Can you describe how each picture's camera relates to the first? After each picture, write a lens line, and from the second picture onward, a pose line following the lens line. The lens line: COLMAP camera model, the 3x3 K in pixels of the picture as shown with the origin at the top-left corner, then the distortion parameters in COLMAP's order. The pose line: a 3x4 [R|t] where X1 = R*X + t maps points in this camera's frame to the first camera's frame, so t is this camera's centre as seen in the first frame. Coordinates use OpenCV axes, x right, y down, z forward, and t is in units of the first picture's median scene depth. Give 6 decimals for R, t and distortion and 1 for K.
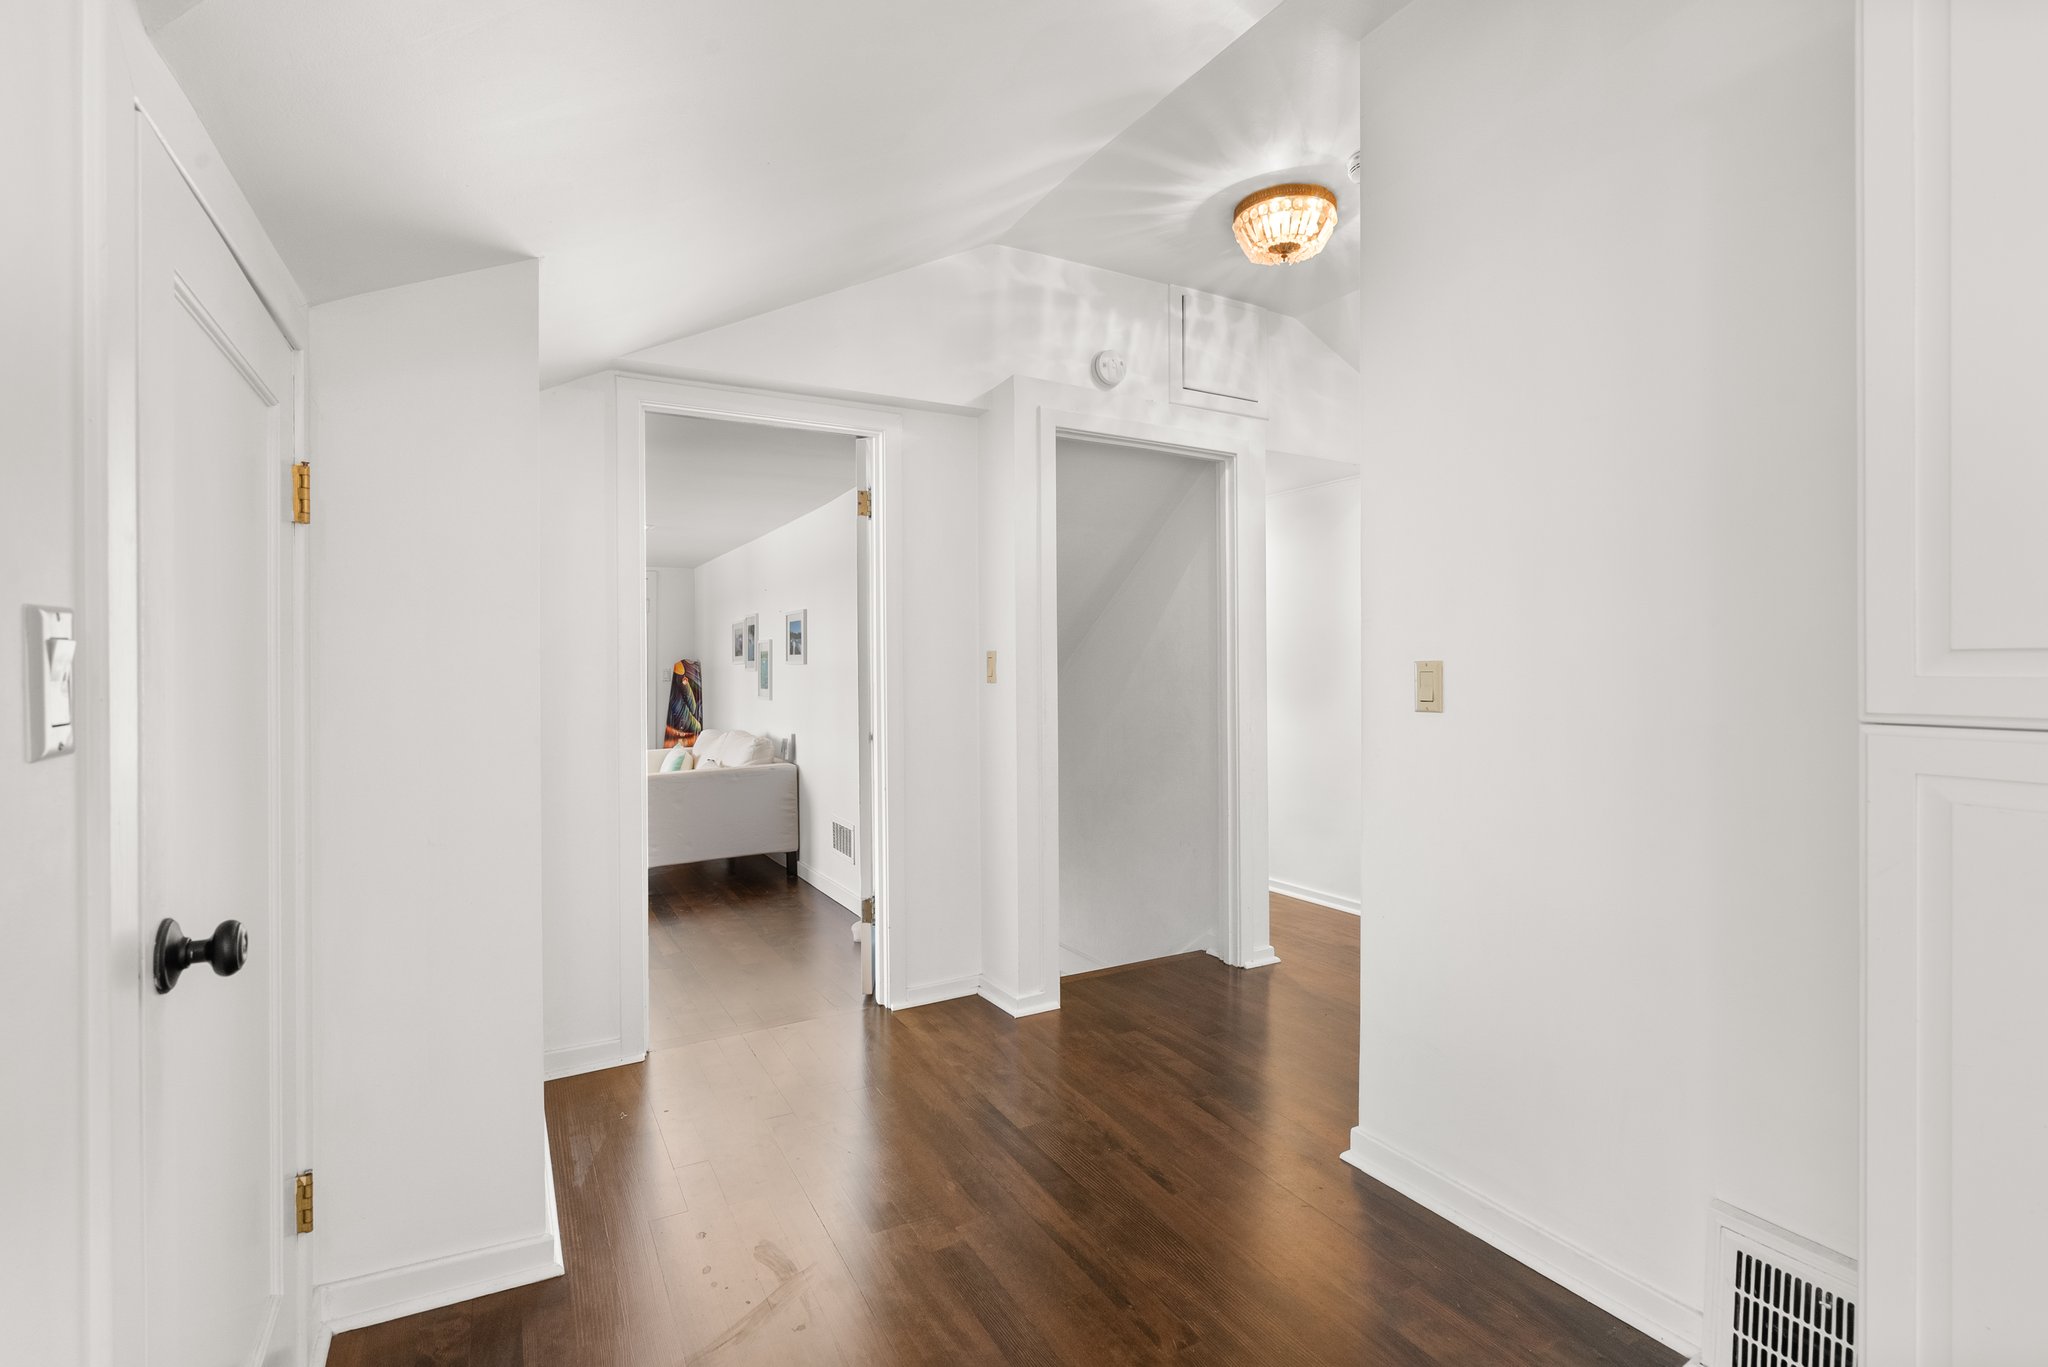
lens RADIAL K [[940.4, 0, 1026.9], [0, 940.4, 664.9], [0, 0, 1]] dist [-0.011947, 0.004501]
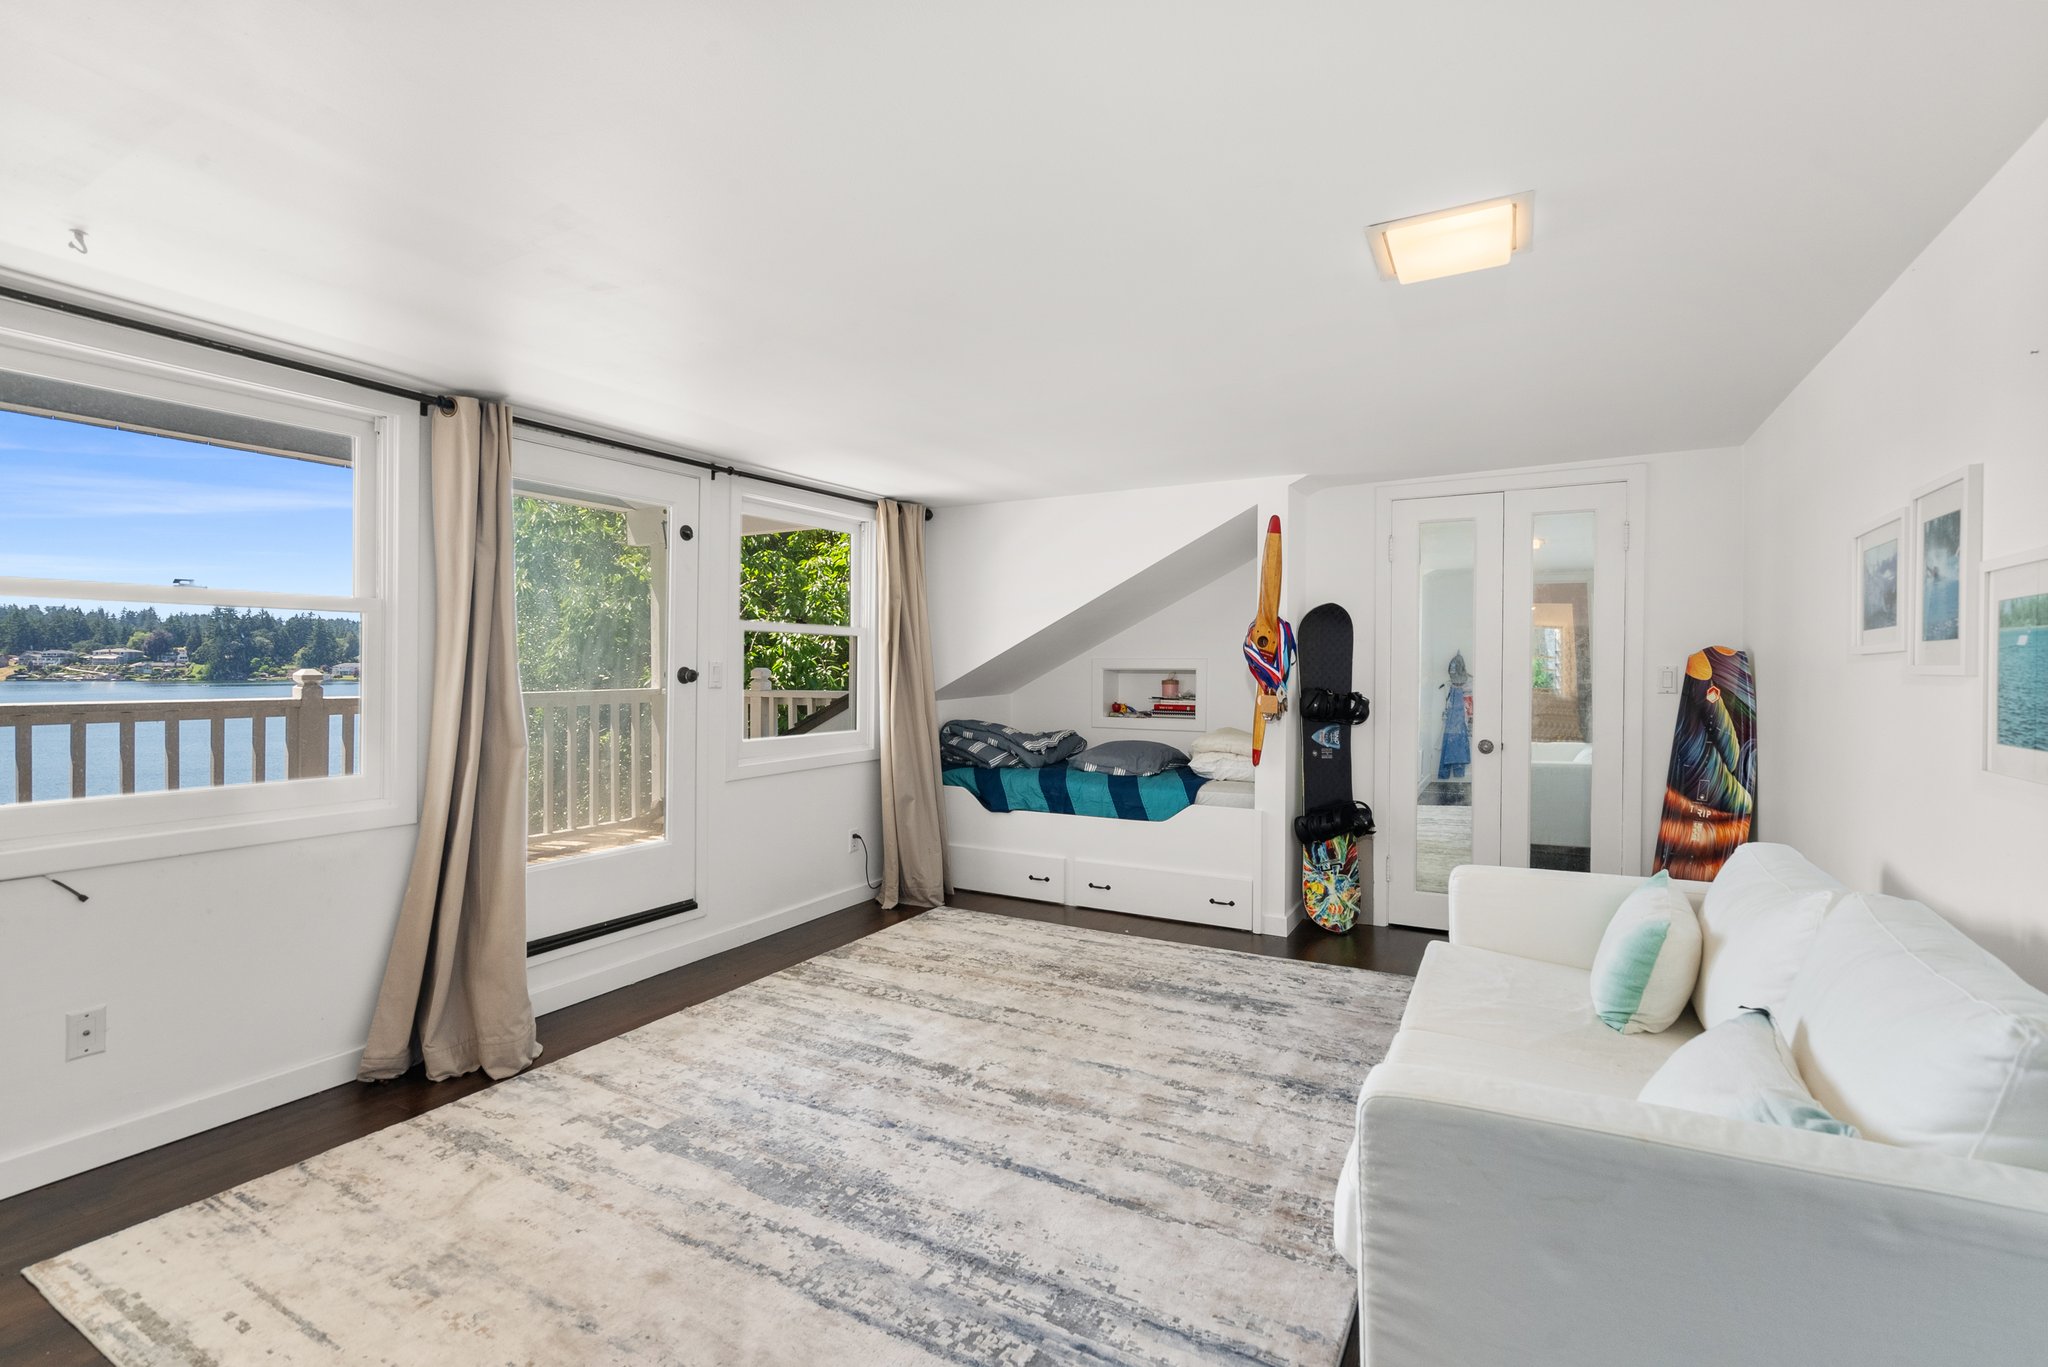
lens RADIAL K [[940.4, 0, 1026.9], [0, 940.4, 664.9], [0, 0, 1]] dist [-0.011947, 0.004501]
pose [[0.528995, 0.008305, -0.848584, -0.157285], [-0.008953, 0.999951, 0.004204, 0.004000], [0.848578, 0.005374, 0.529043, 0.483160]]
